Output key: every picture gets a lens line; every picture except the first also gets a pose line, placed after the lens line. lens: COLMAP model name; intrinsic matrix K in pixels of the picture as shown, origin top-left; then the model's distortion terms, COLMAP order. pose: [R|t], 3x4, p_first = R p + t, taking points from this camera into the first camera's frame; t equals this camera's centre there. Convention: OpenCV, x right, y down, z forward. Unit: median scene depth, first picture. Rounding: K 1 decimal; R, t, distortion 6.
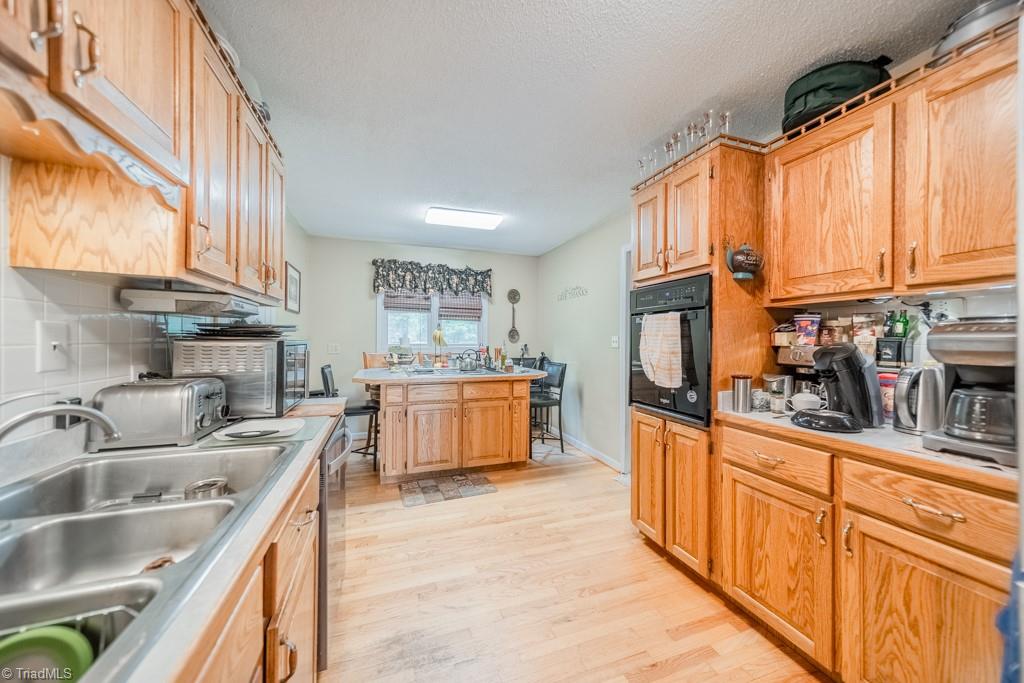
lens RADIAL K [[359.8, 0, 511.4], [0, 359.8, 339.2], [0, 0, 1]] dist [-0.000573, 0.000048]
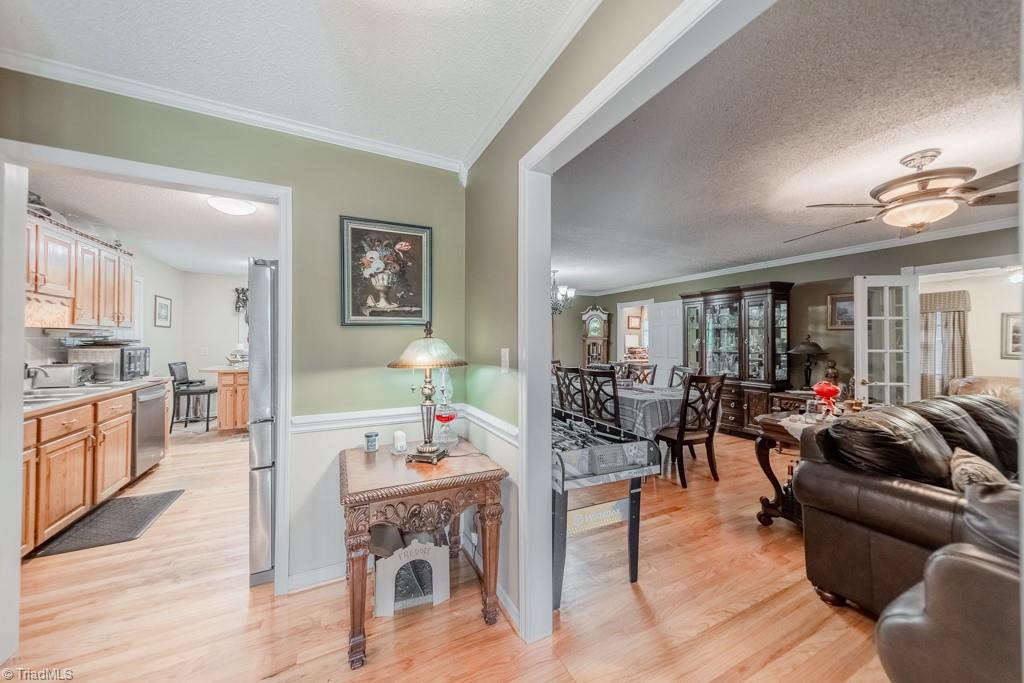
lens RADIAL K [[359.8, 0, 511.9], [0, 359.8, 340.8], [0, 0, 1]] dist [-0.000573, 0.000048]
pose [[0.992170, -0.000160, 0.124897, 1.580537], [0.000509, 0.999996, -0.002760, -0.036100], [-0.124896, 0.002802, 0.992166, -1.630862]]
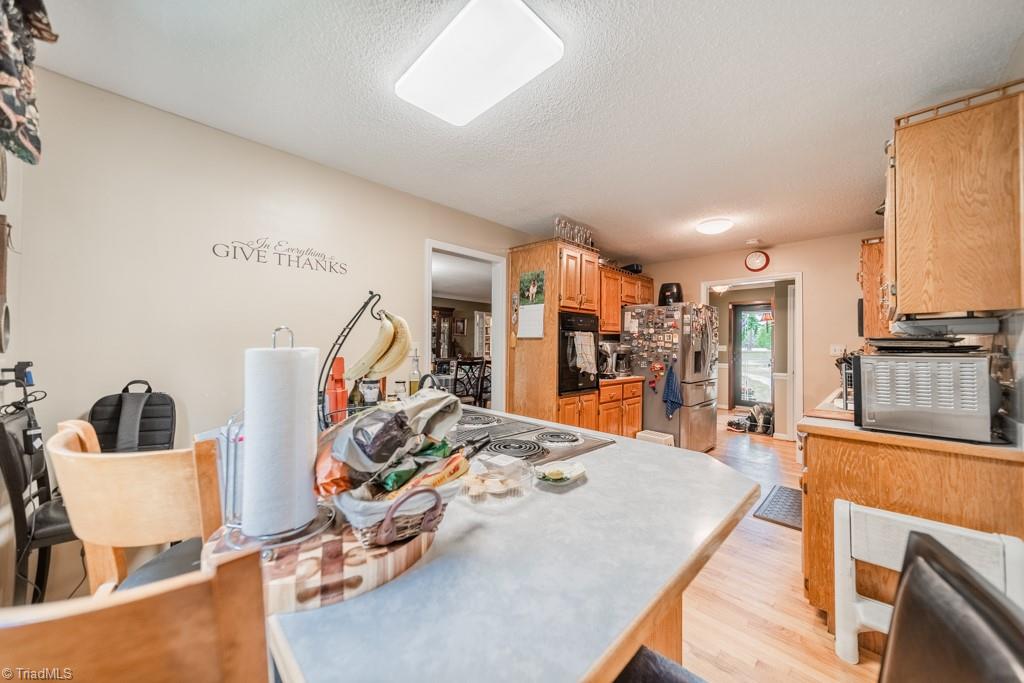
lens RADIAL K [[359.8, 0, 511.3], [0, 359.8, 342.1], [0, 0, 1]] dist [-0.000573, 0.000048]
pose [[-0.425630, 0.010218, 0.904839, -1.111257], [-0.007694, 0.999859, -0.014911, 0.003530], [-0.904864, -0.013308, -0.425492, 2.348379]]
